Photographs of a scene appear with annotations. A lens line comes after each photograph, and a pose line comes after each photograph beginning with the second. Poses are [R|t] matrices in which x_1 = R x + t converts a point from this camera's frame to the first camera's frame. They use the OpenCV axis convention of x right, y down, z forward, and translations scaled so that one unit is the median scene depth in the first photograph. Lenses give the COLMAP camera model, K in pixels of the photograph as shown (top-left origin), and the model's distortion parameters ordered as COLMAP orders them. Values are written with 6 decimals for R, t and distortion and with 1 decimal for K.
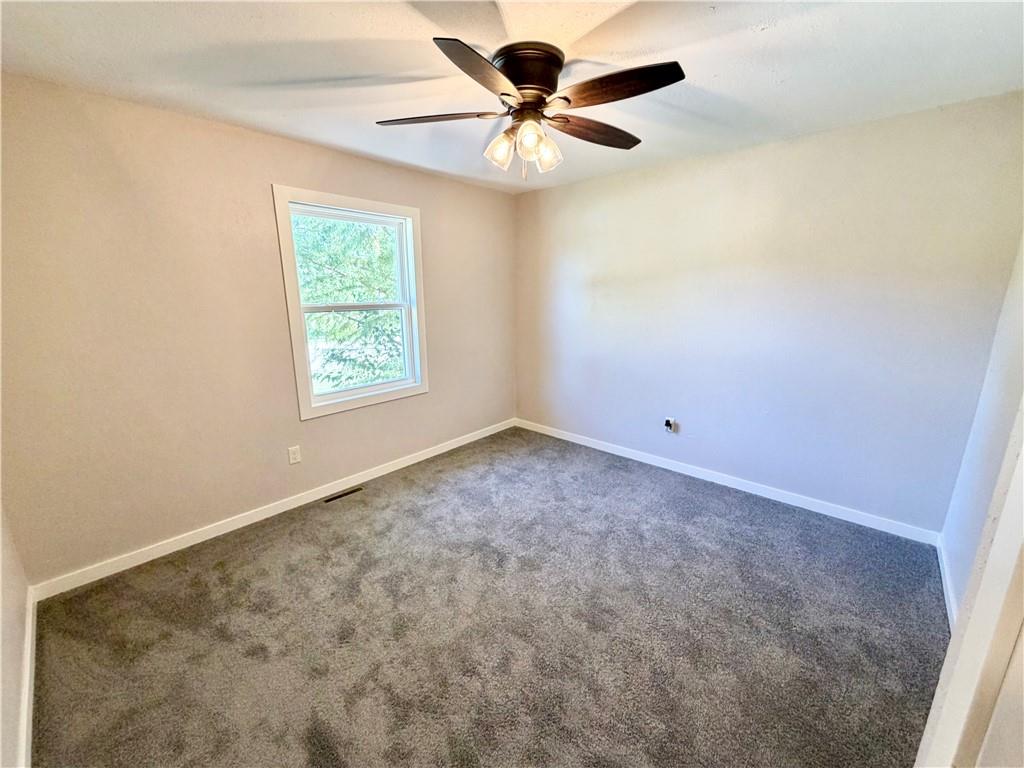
lens RADIAL K [[413.4, 0, 512.4], [0, 413.4, 384.7], [0, 0, 1]] dist [-0.003083, 0.000941]
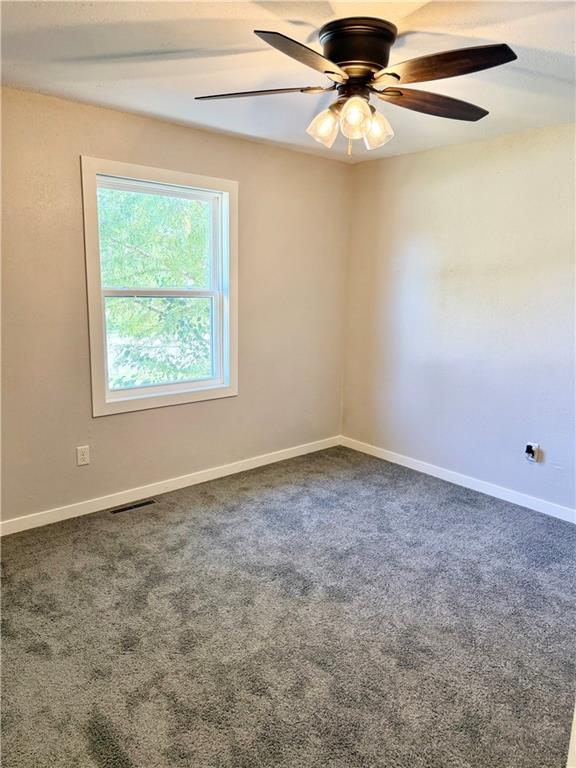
lens RADIAL K [[543.4, 0, 288.4], [0, 543.4, 381.8], [0, 0, 1]] dist [0.046625, -0.053922]
pose [[0.992136, 0.049226, -0.115081, 0.050897], [-0.053705, 0.997903, -0.036141, 0.043272], [0.113061, 0.042037, 0.992698, -0.172098]]
